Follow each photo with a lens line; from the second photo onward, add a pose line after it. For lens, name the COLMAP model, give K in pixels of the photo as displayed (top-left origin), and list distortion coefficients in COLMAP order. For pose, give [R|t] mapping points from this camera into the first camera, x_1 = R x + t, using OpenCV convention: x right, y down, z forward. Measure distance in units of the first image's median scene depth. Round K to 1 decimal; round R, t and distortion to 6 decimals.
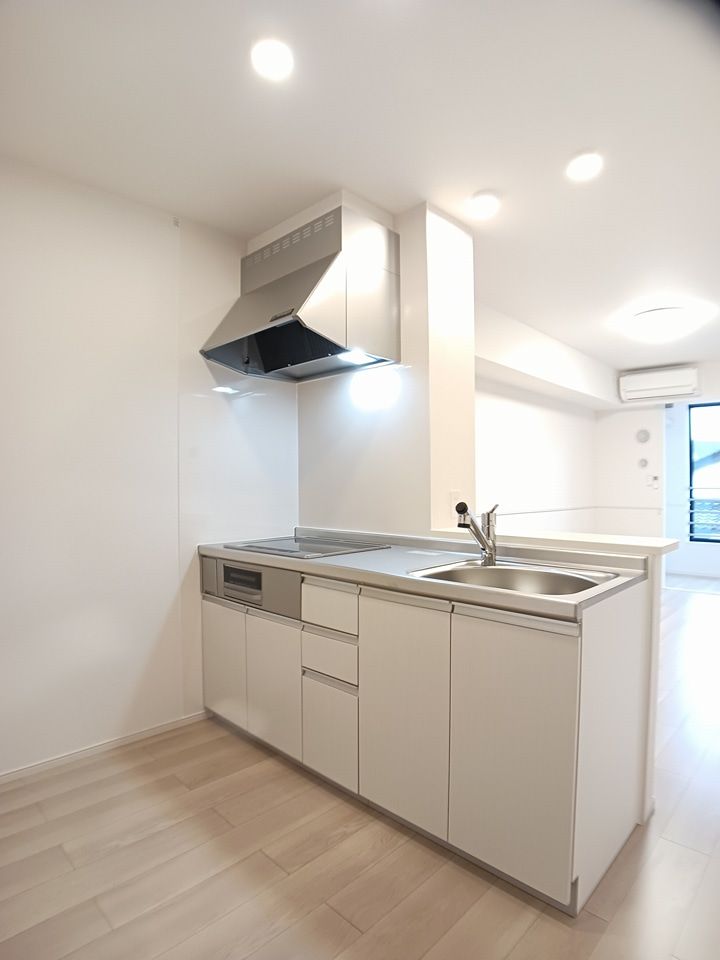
lens RADIAL K [[525.8, 0, 363.2], [0, 525.8, 485.7], [0, 0, 1]] dist [-0.093645, 0.019703]
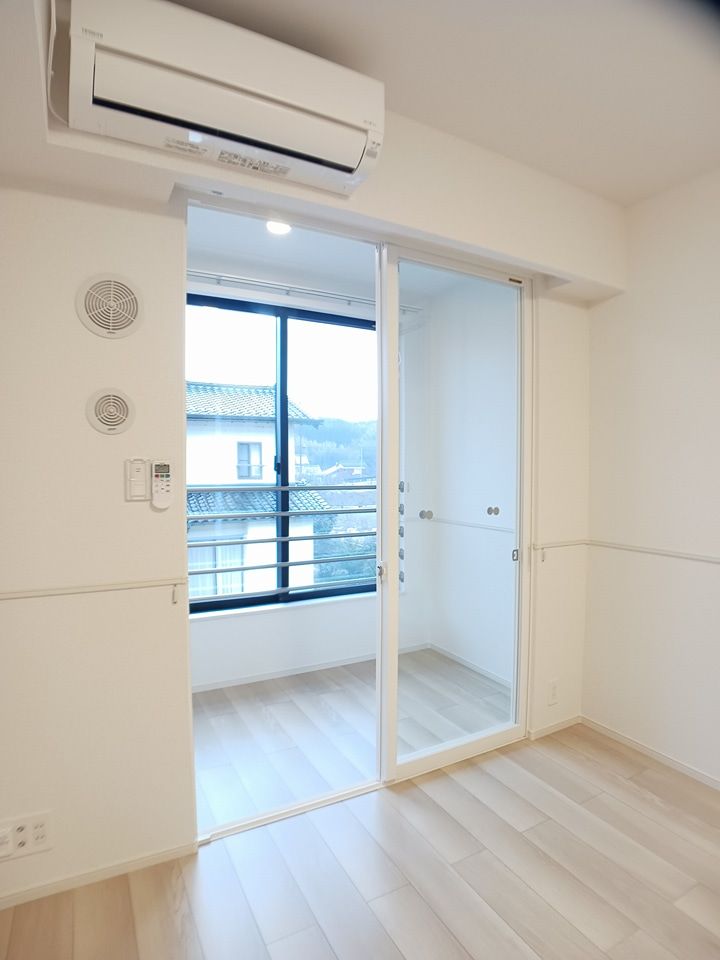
lens RADIAL K [[525.8, 0, 363.2], [0, 525.8, 485.7], [0, 0, 1]] dist [-0.093645, 0.019703]
pose [[0.306184, -0.033254, 0.951391, 0.899200], [0.003662, 0.999423, 0.033754, -0.040727], [-0.951965, -0.006851, 0.306129, 2.115932]]
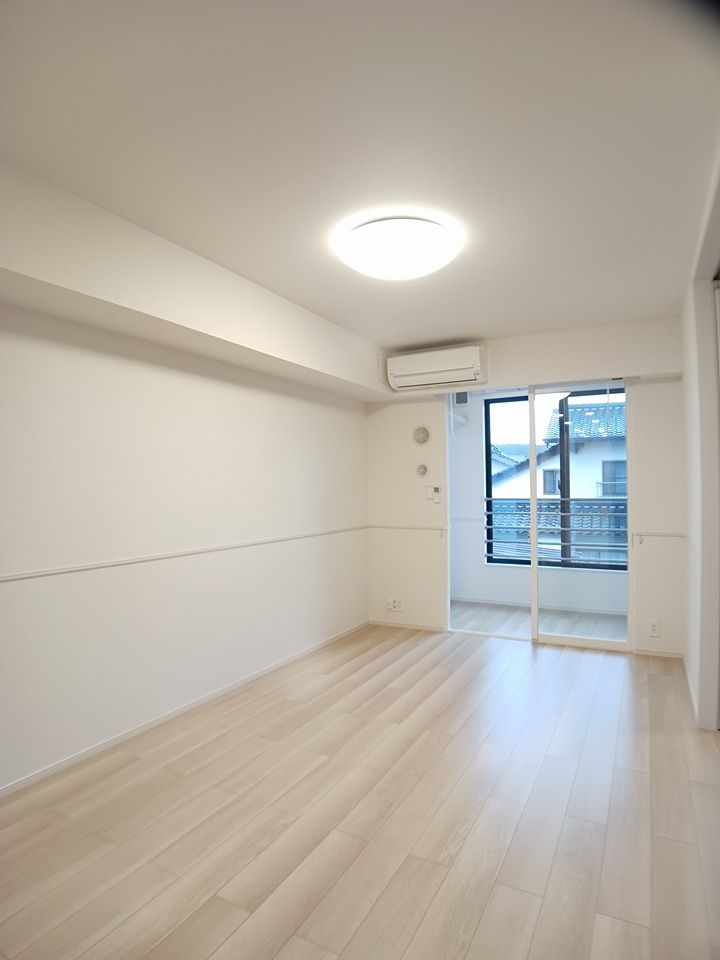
lens RADIAL K [[513.7, 0, 359.8], [0, 513.7, 487.5], [0, 0, 1]] dist [-0.087197, 0.000107]
pose [[0.966772, -0.013247, 0.255299, 0.675134], [0.013811, 0.999905, -0.000415, -0.049575], [-0.255269, 0.003927, 0.966862, 0.714006]]
